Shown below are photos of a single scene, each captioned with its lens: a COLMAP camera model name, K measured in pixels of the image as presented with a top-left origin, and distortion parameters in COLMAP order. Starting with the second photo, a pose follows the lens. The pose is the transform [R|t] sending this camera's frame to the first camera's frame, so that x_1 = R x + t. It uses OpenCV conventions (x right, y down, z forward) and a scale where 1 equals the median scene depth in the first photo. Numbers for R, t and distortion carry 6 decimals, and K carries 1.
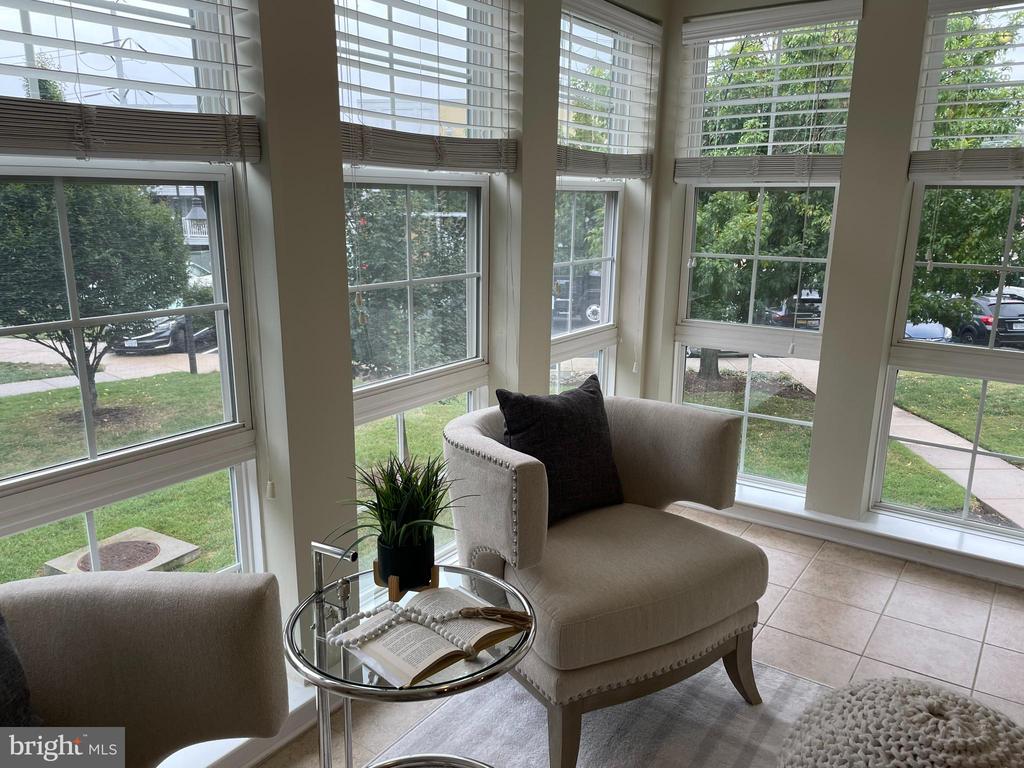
lens RADIAL K [[772.3, 0, 509.9], [0, 772.3, 394.2], [0, 0, 1]] dist [0.083954, -0.105257]
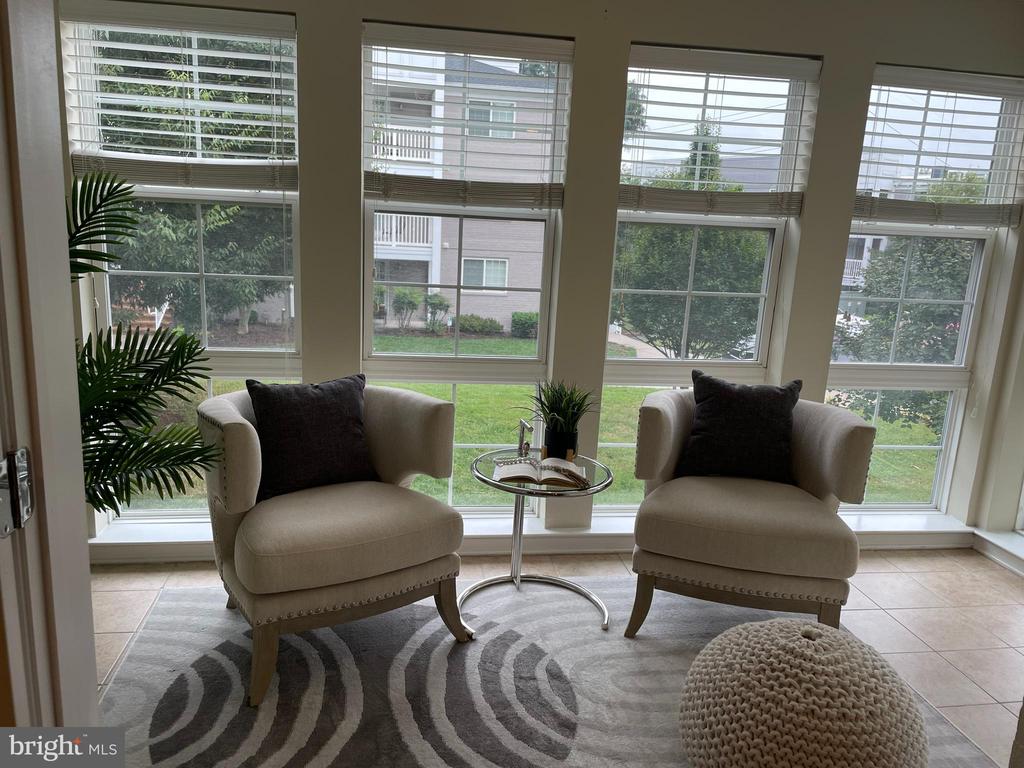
lens RADIAL K [[769.0, 0, 509.8], [0, 769.0, 400.1], [0, 0, 1]] dist [0.083315, -0.109561]
pose [[0.681004, 0.180630, -0.709652, 0.618634], [-0.215865, 0.975555, 0.041159, 0.050457], [0.699739, 0.125160, 0.703349, -0.166993]]
